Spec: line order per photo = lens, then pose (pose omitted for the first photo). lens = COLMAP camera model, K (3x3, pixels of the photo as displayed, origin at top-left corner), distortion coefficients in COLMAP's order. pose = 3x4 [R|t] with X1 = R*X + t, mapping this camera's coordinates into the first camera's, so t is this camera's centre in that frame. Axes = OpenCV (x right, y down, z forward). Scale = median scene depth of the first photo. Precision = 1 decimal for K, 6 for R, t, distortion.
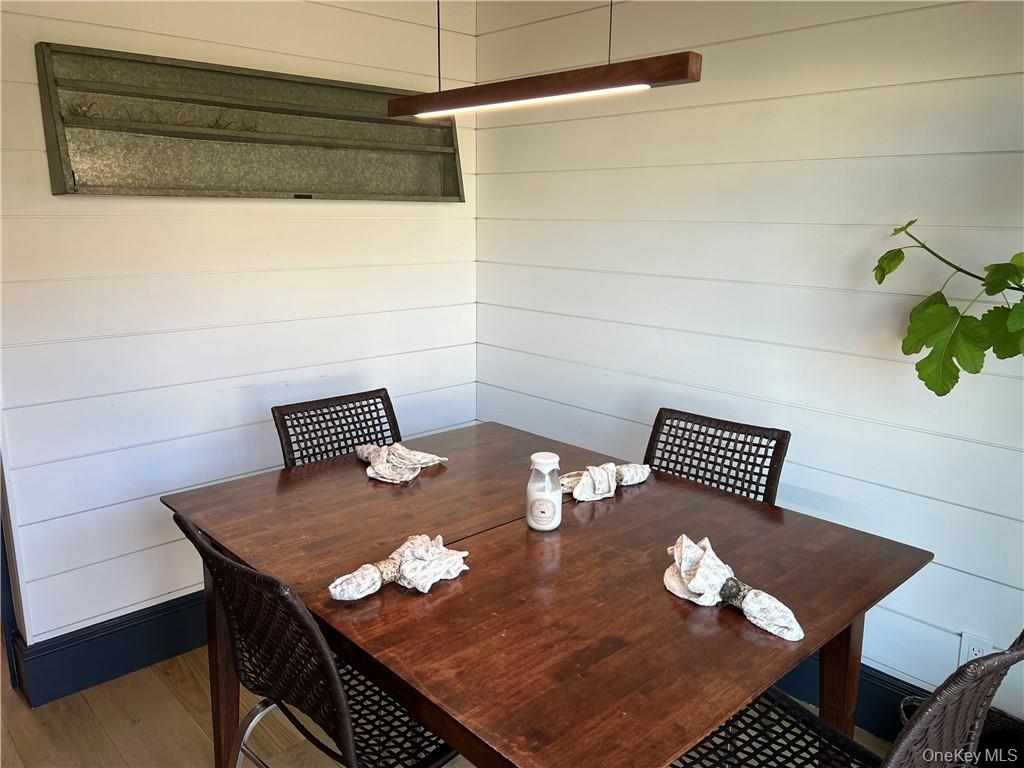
lens RADIAL K [[771.9, 0, 511.9], [0, 771.9, 388.3], [0, 0, 1]] dist [0.056924, -0.060793]
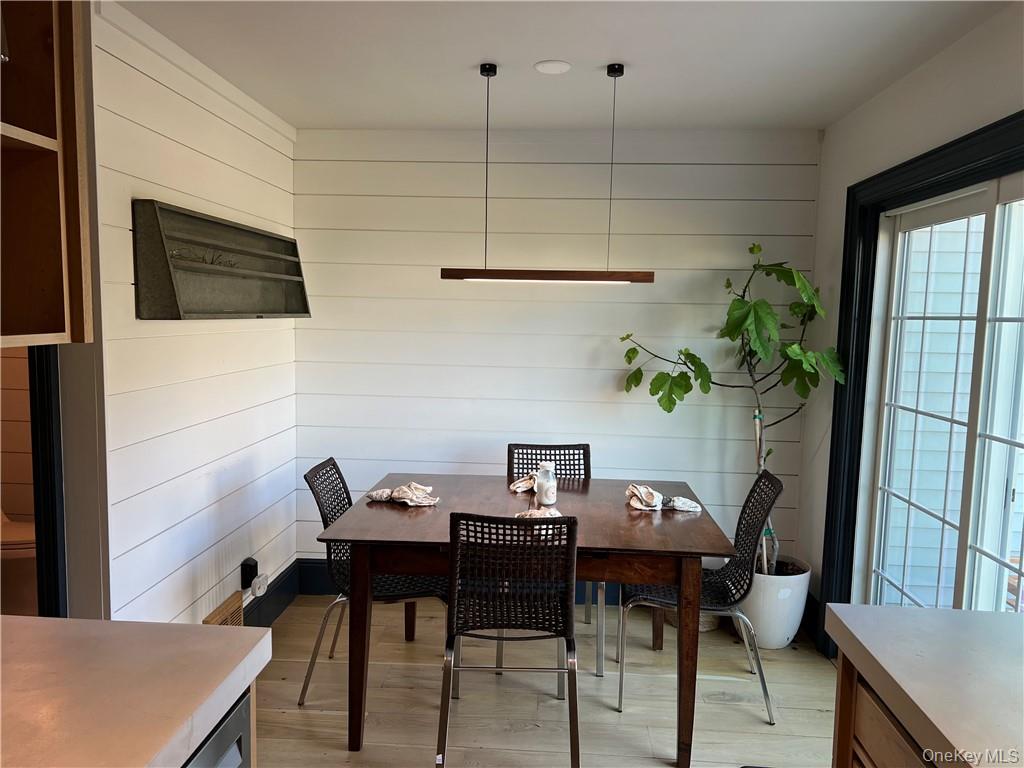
lens RADIAL K [[771.9, 0, 509.1], [0, 771.9, 387.8], [0, 0, 1]] dist [0.056924, -0.060793]
pose [[0.724697, -0.061680, 0.686301, -0.980769], [0.140785, 0.988230, -0.059846, 0.005864], [-0.674532, 0.139991, 0.724851, -0.224649]]
